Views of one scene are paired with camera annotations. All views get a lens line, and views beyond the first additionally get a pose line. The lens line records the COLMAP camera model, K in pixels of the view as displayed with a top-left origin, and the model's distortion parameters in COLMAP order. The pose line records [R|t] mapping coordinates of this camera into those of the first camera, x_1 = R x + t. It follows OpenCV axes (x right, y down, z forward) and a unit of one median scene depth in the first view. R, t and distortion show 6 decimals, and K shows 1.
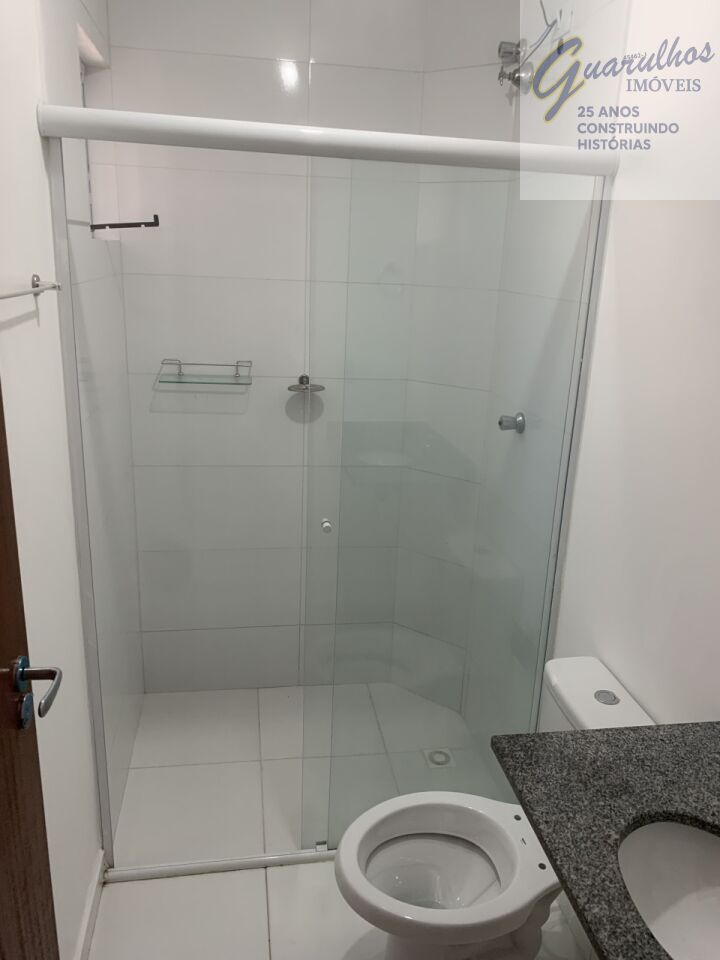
lens RADIAL K [[743.2, 0, 360.0], [0, 743.2, 480.0], [0, 0, 1]] dist [-0.032991, 0.063409]
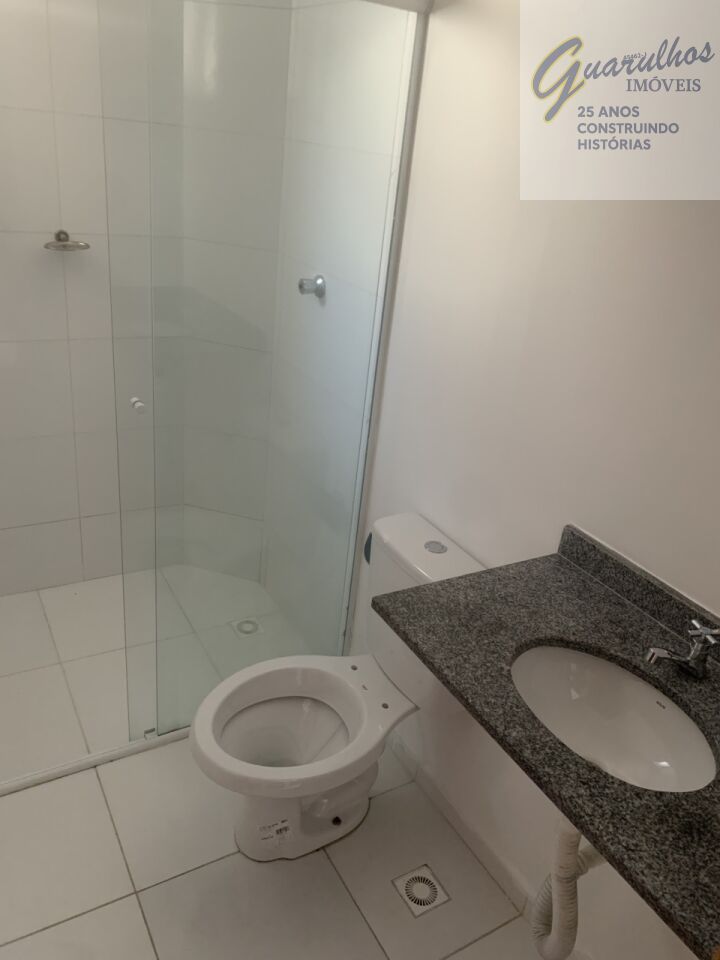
lens RADIAL K [[737.9, 0, 360.0], [0, 737.9, 480.0], [0, 0, 1]] dist [0.048429, -0.002109]
pose [[0.935630, -0.098246, 0.339035, -0.179133], [0.038693, 0.983243, 0.178145, 0.003866], [-0.350856, -0.153560, 0.923753, 0.092957]]
